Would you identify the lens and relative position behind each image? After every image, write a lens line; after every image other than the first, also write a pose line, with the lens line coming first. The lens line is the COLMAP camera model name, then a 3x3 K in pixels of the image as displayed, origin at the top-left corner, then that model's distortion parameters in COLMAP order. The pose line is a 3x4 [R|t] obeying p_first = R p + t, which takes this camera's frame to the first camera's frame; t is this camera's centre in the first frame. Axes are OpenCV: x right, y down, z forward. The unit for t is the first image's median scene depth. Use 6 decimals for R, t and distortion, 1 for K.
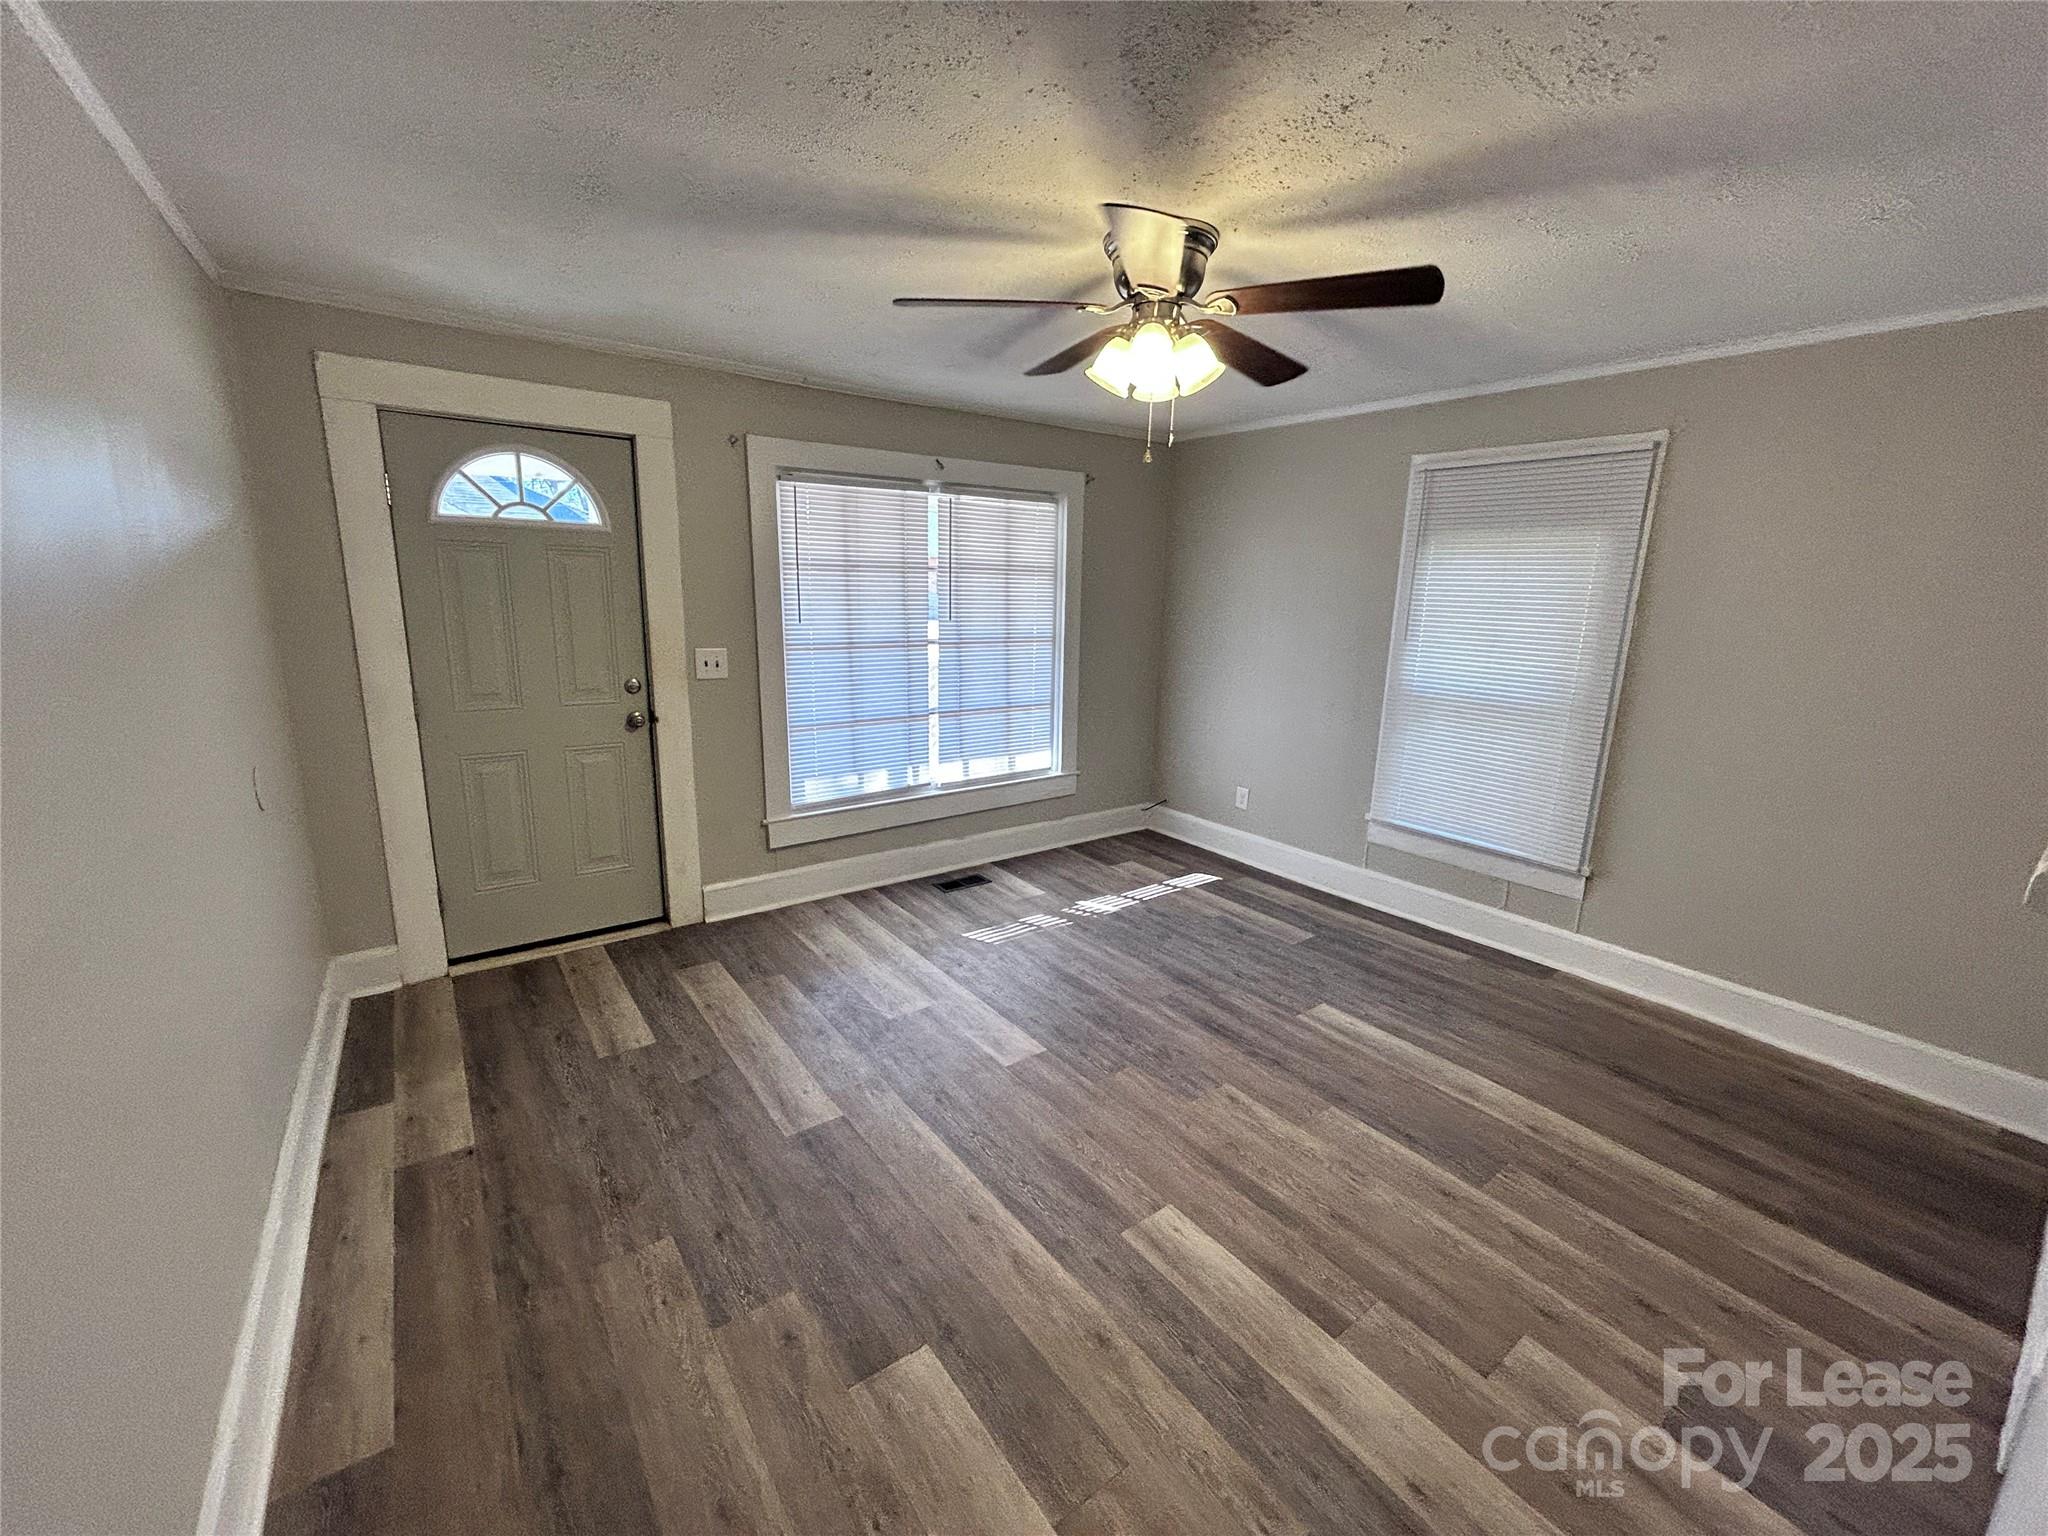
lens RADIAL K [[825.2, 0, 1016.2], [0, 825.2, 753.9], [0, 0, 1]] dist [-0.008077, 0.001593]
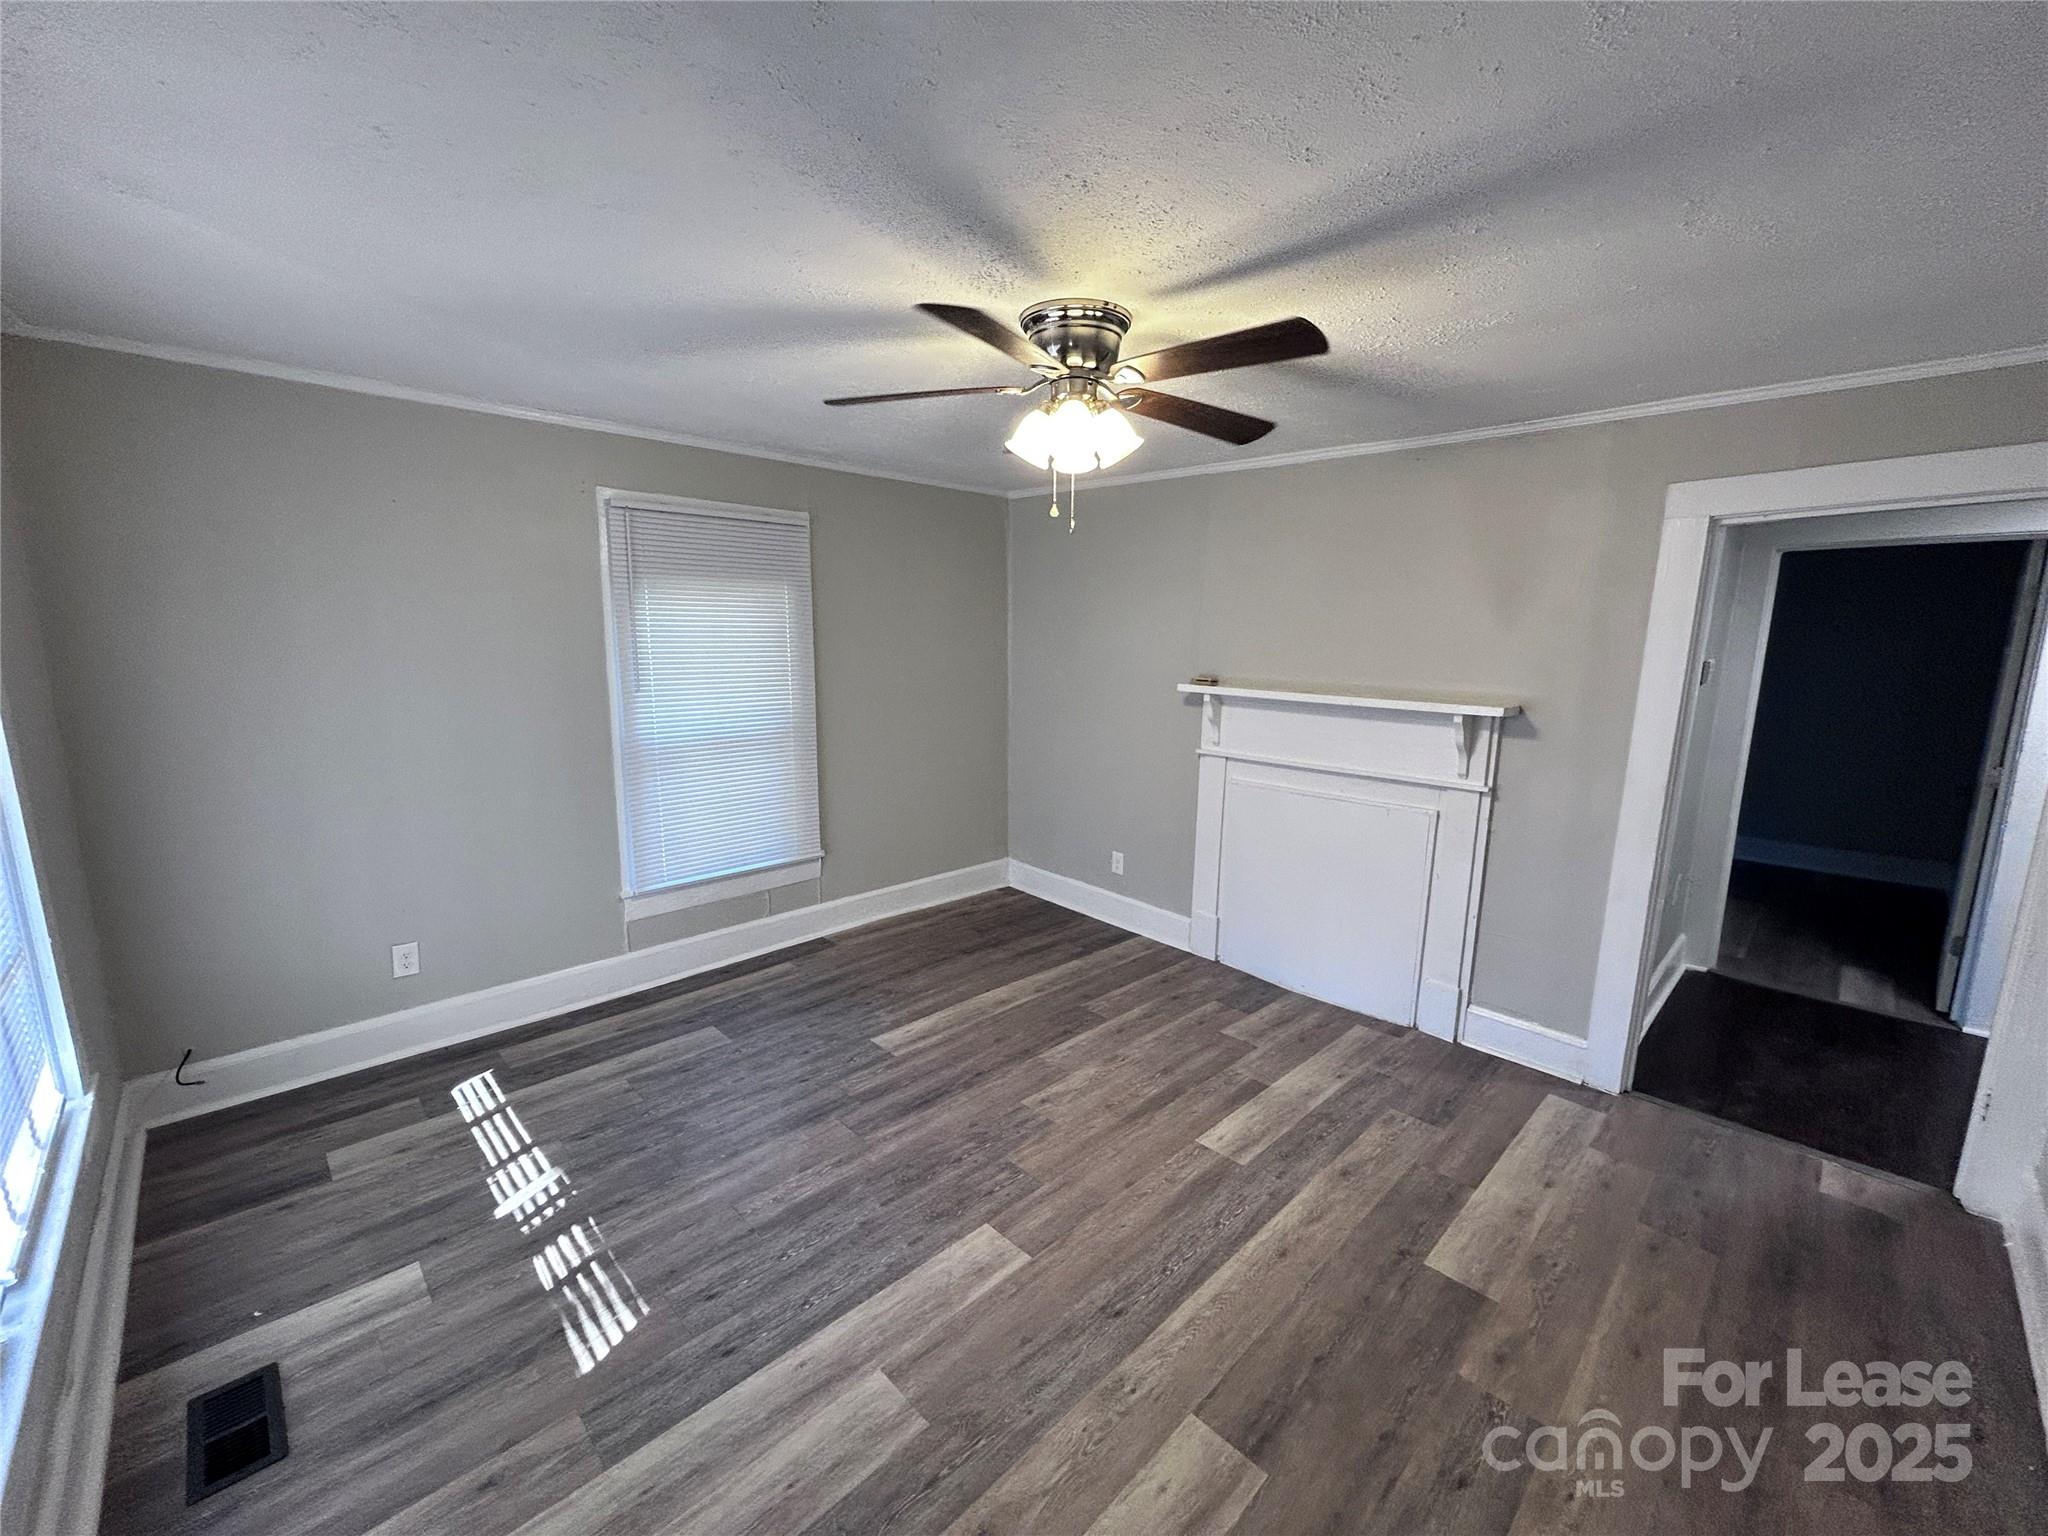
lens RADIAL K [[825.2, 0, 1025.3], [0, 825.2, 766.3], [0, 0, 1]] dist [-0.008077, 0.001593]
pose [[-0.139054, -0.189440, 0.971996, -0.616106], [0.189682, 0.958263, 0.213900, -0.217572], [-0.971949, 0.214113, -0.097317, 0.872628]]
